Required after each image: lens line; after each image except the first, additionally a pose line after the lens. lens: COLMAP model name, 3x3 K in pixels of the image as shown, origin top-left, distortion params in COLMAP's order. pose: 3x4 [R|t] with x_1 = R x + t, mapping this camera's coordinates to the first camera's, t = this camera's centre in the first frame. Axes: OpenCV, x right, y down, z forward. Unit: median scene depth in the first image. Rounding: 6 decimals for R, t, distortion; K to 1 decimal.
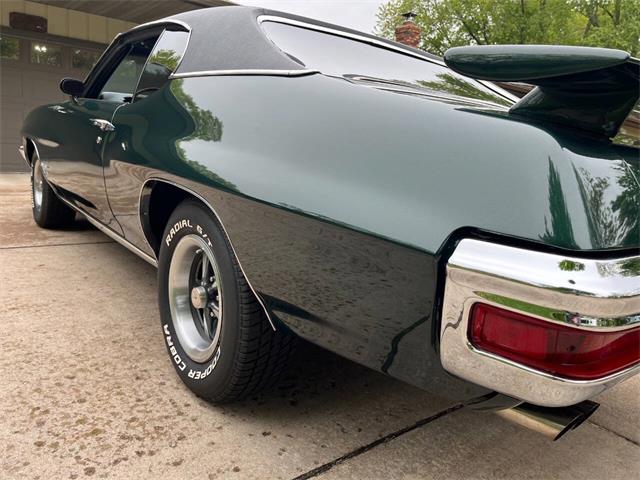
lens RADIAL K [[485.8, 0, 320.0], [0, 485.8, 240.0], [0, 0, 1]] dist [0.080769, -0.116034]
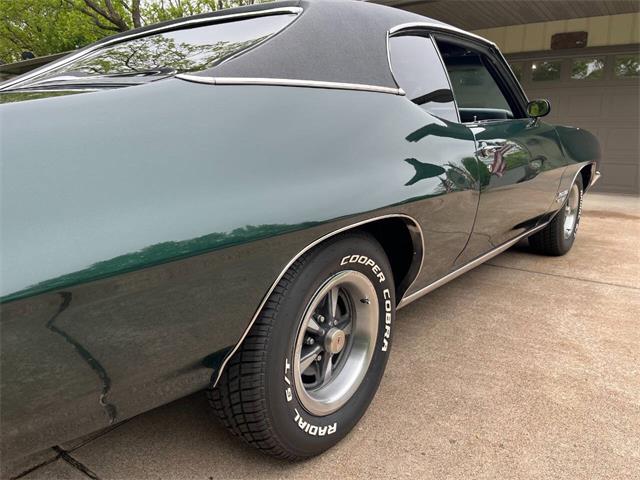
lens RADIAL K [[490.0, 0, 322.0], [0, 490.0, 239.6], [0, 0, 1]] dist [0.081400, -0.112514]
pose [[0.251964, 0.121752, -0.960047, 1.410963], [-0.166829, 0.982666, 0.080836, -0.180363], [0.953248, 0.139796, 0.267908, 1.363489]]
